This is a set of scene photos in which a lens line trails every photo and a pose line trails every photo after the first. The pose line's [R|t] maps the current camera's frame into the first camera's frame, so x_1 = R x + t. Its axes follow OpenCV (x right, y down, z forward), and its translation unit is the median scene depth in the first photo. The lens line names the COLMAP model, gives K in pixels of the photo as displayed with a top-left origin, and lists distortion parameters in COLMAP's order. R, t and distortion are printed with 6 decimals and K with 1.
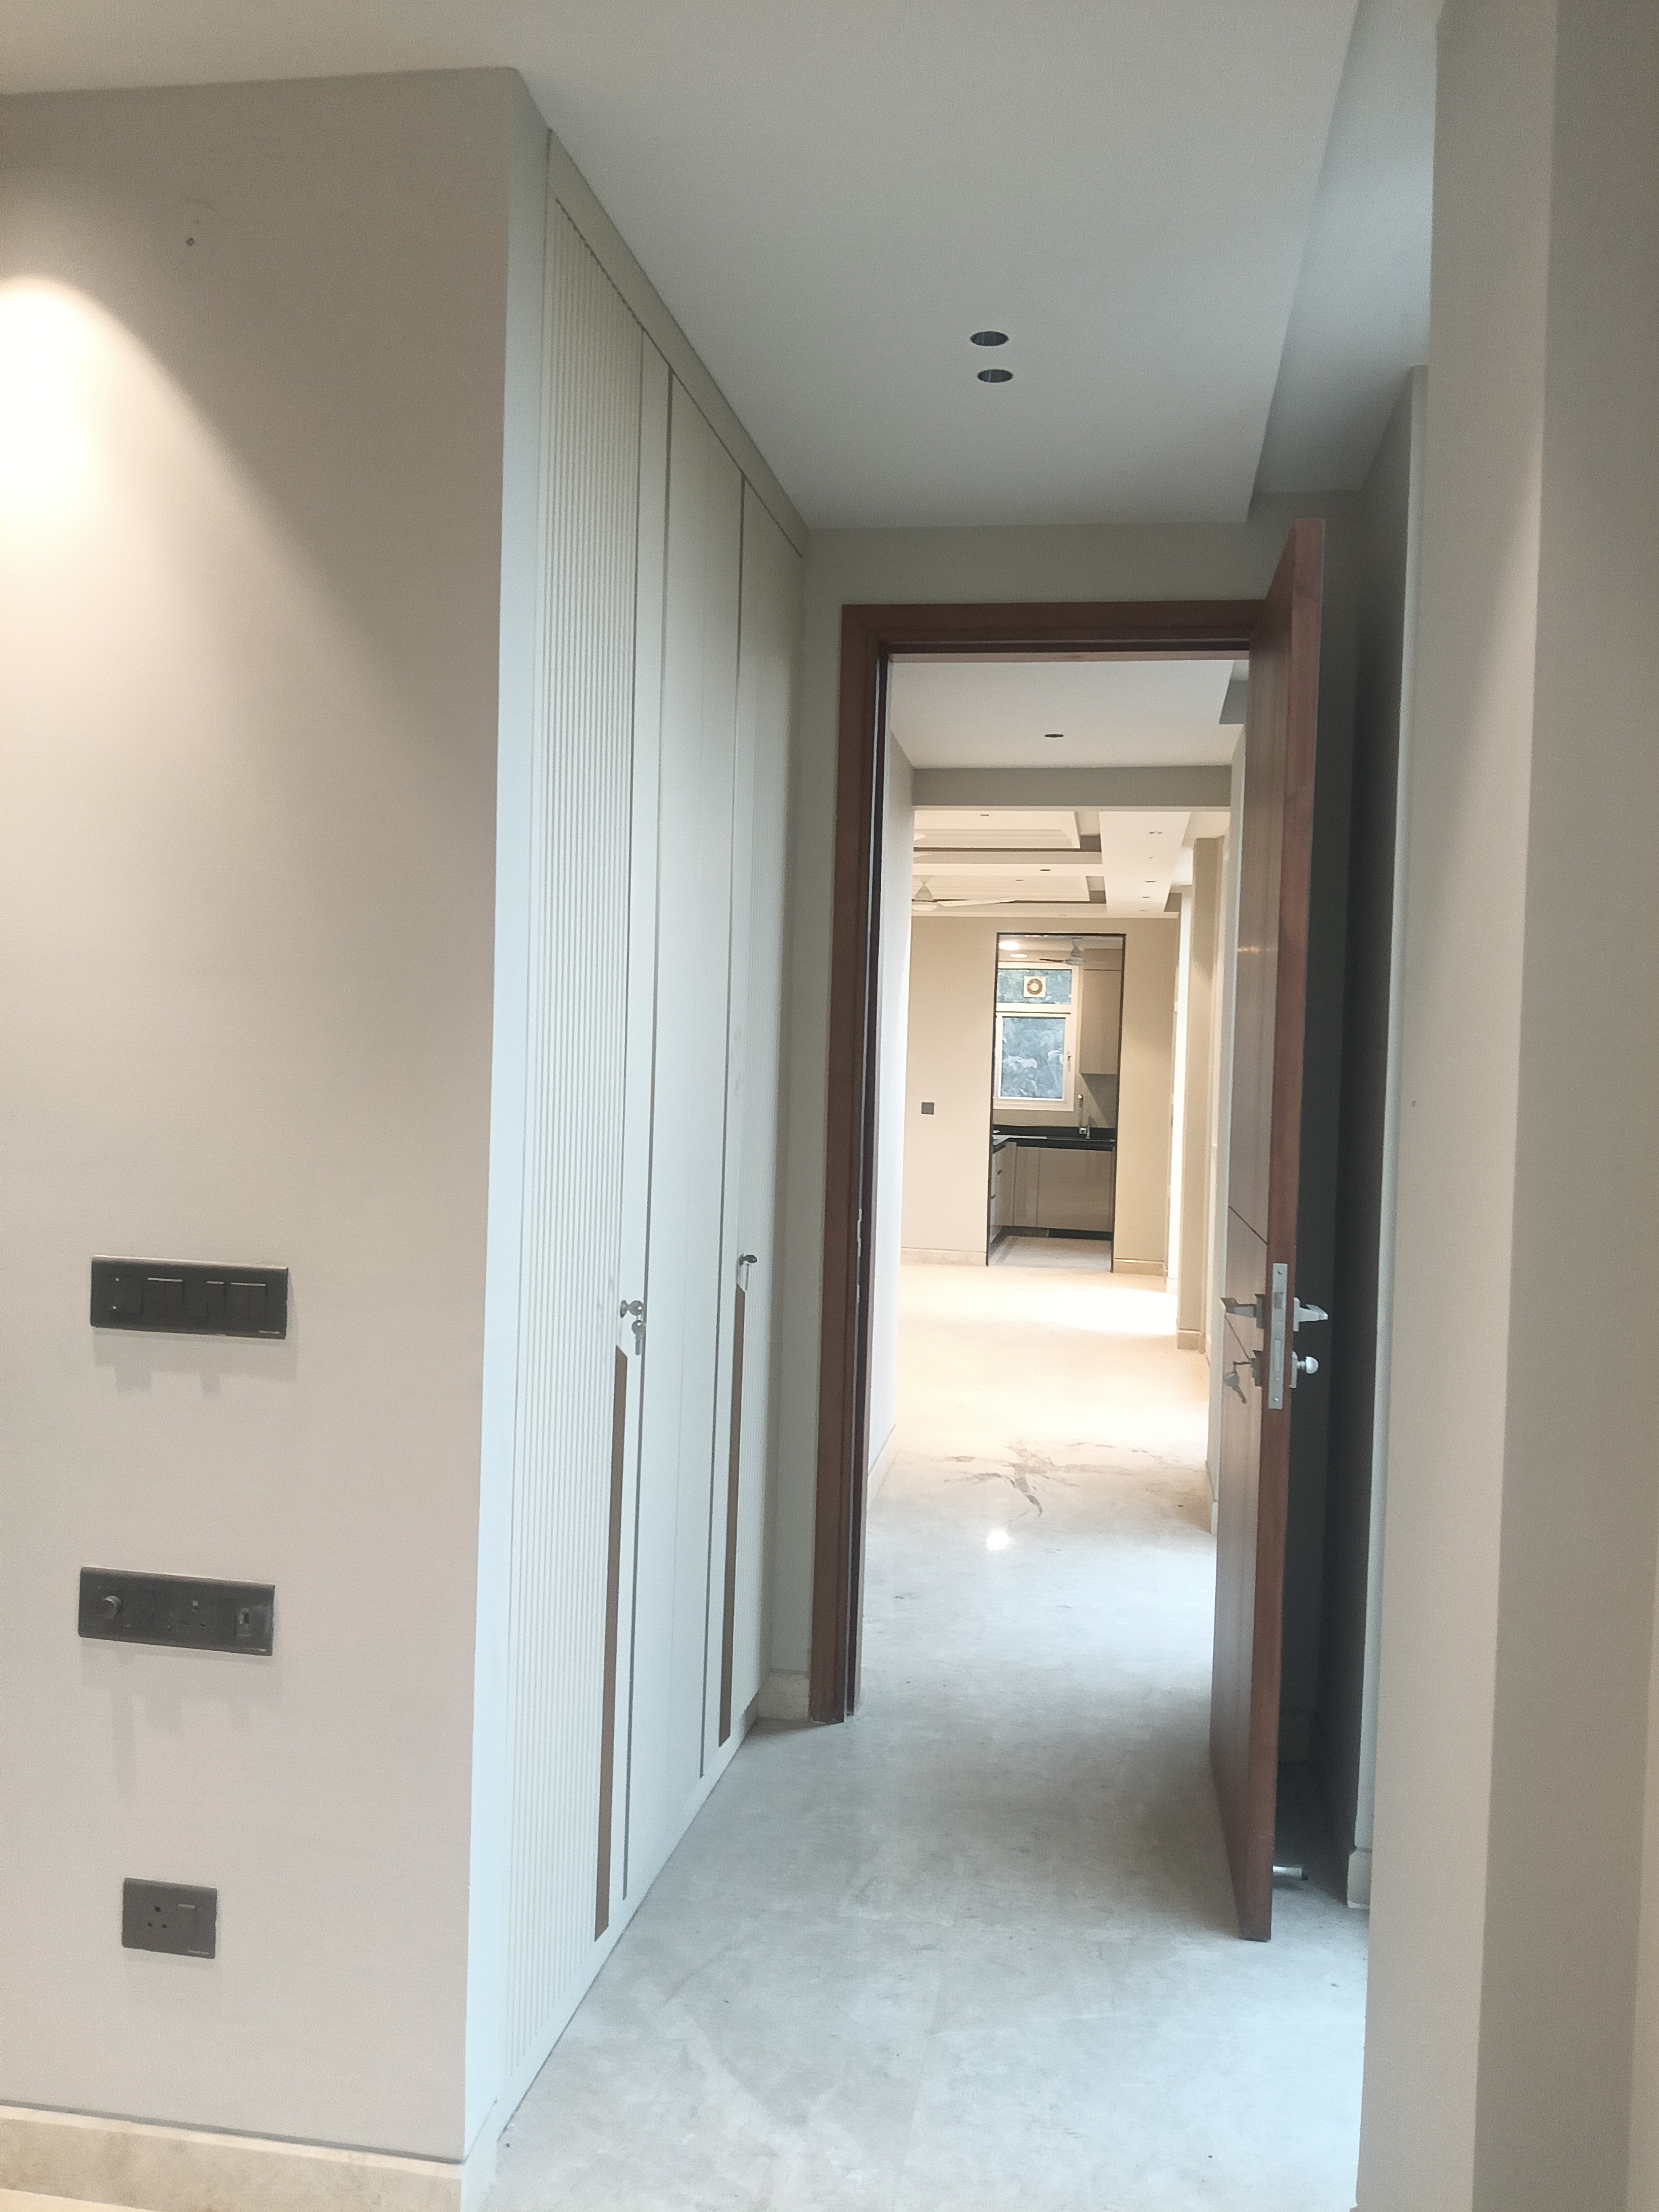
lens RADIAL K [[1826.8, 0, 829.5], [0, 1826.8, 1106.0], [0, 0, 1]] dist [-0.000215, -0.011643]
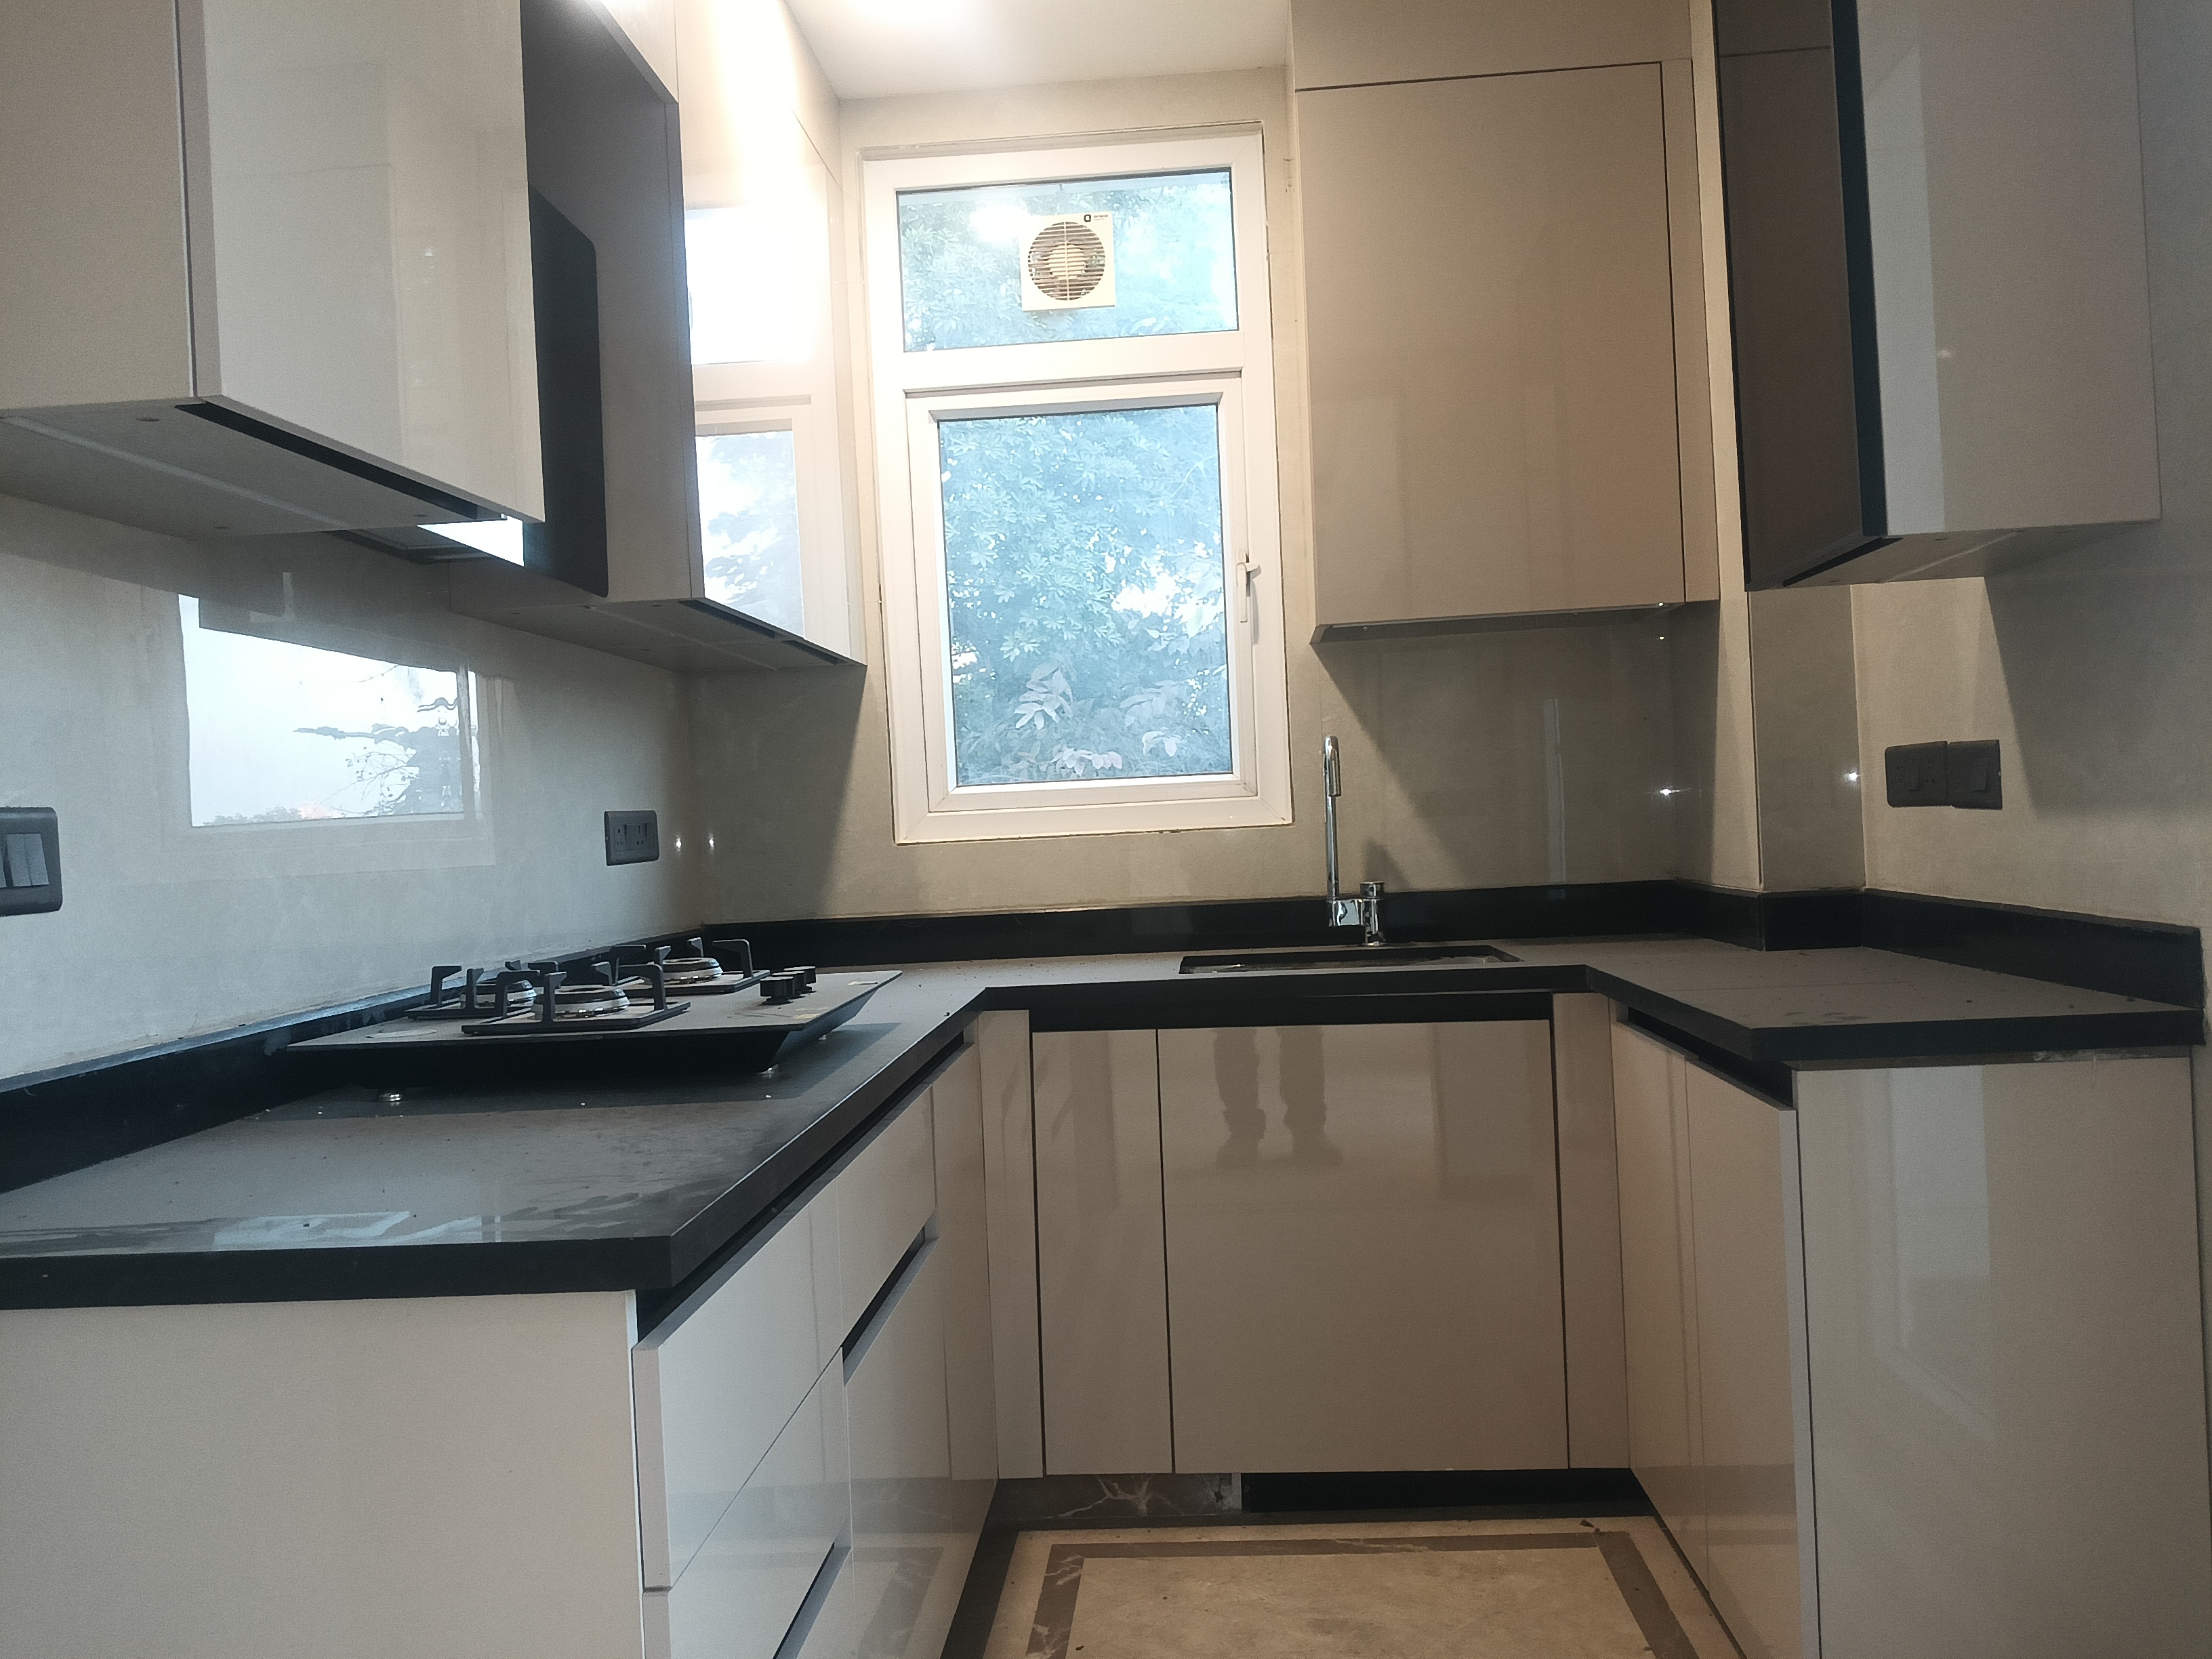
lens RADIAL K [[1826.8, 0, 1106.0], [0, 1826.8, 829.5], [0, 0, 1]] dist [-0.000215, -0.011643]
pose [[0.991140, -0.080404, 0.105723, 0.089403], [0.078846, 0.996709, 0.018840, -0.002273], [-0.106890, -0.010337, 0.994217, 0.790616]]
